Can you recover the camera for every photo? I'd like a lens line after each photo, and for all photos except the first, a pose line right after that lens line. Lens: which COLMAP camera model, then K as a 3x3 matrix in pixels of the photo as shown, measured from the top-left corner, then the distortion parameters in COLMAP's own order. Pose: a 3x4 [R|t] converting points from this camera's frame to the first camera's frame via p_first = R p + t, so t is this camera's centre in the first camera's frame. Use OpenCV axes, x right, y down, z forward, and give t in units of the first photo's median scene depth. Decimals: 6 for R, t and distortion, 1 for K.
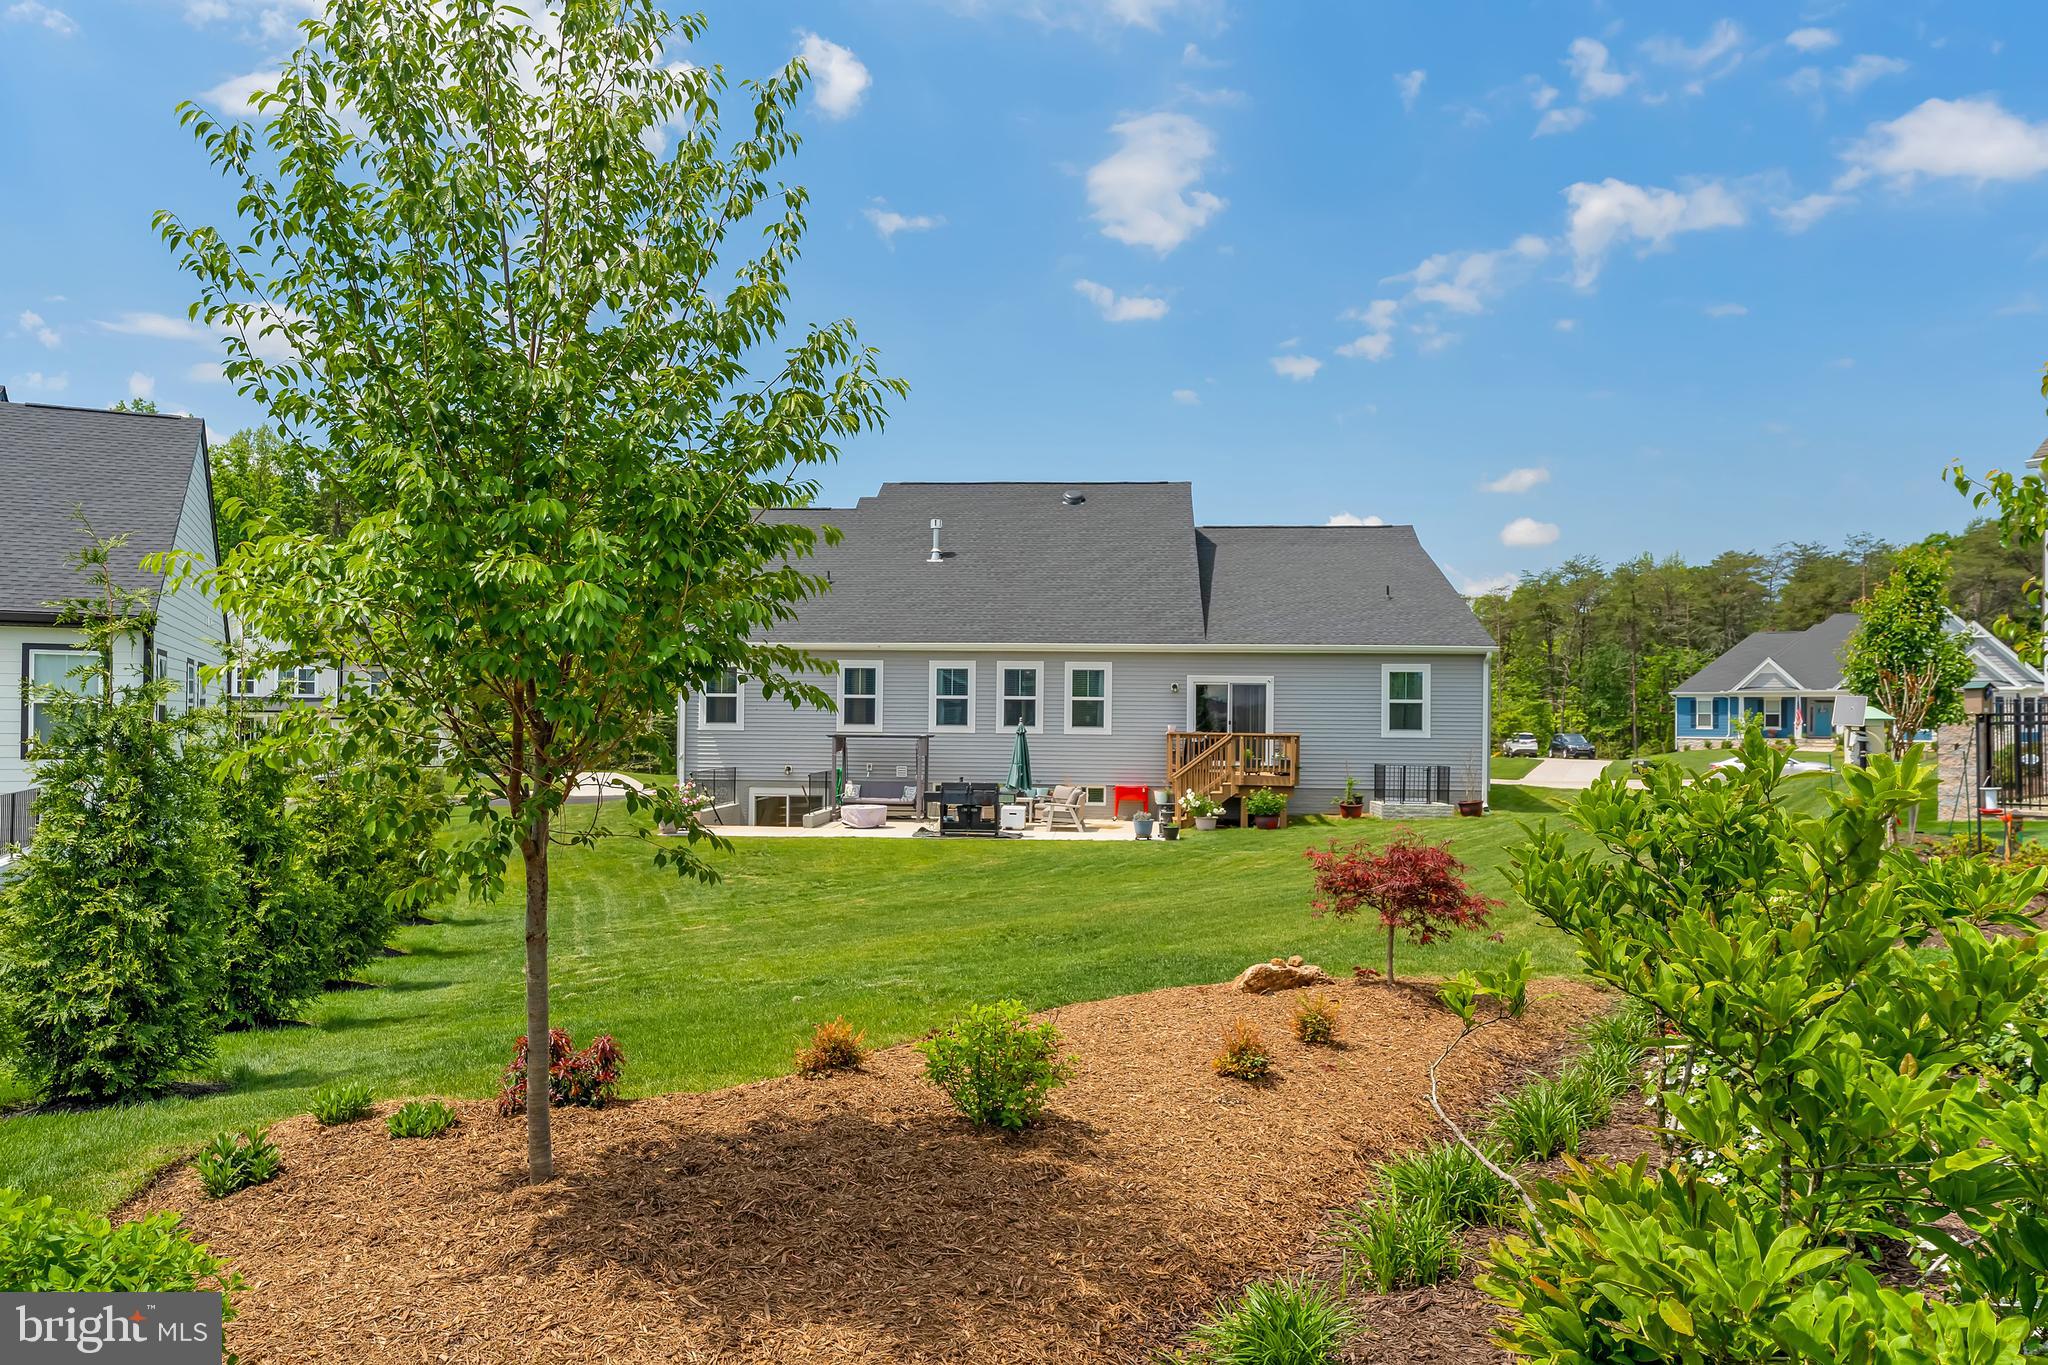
lens RADIAL K [[1416.6, 0, 1024.0], [0, 1416.6, 682.5], [0, 0, 1]] dist [-0.005204, -0.000491]
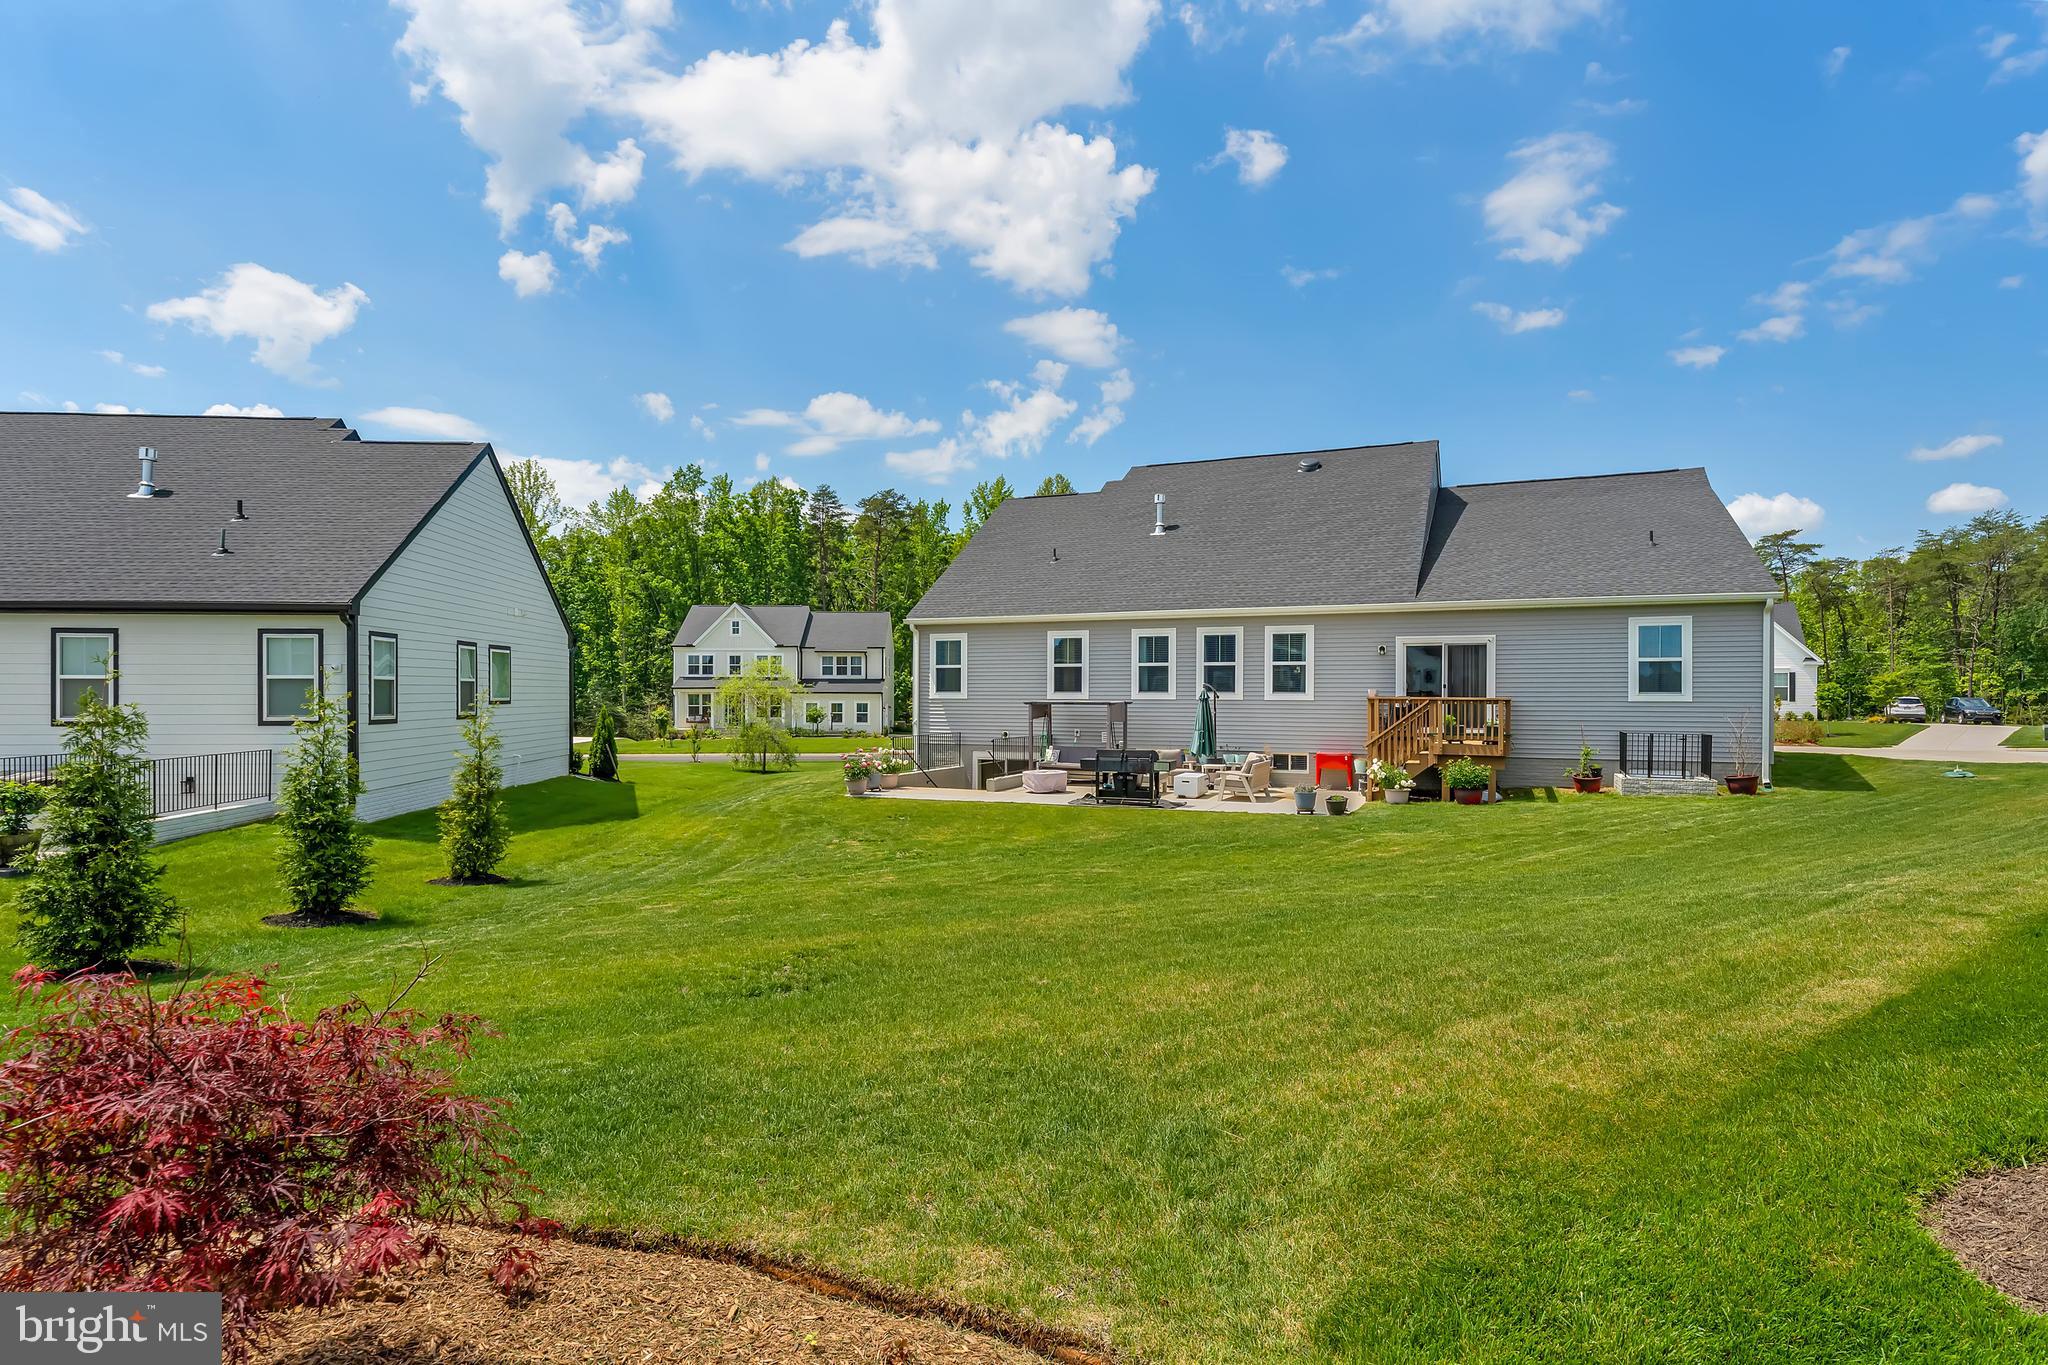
lens RADIAL K [[1106.2, 0, 1024.2], [0, 1106.2, 743.4], [0, 0, 1]] dist [-0.000401, -0.002665]
pose [[0.935712, 0.007210, -0.352691, 0.142500], [0.018452, 0.997422, 0.069345, 0.010024], [0.352282, -0.071395, 0.933167, 0.222591]]
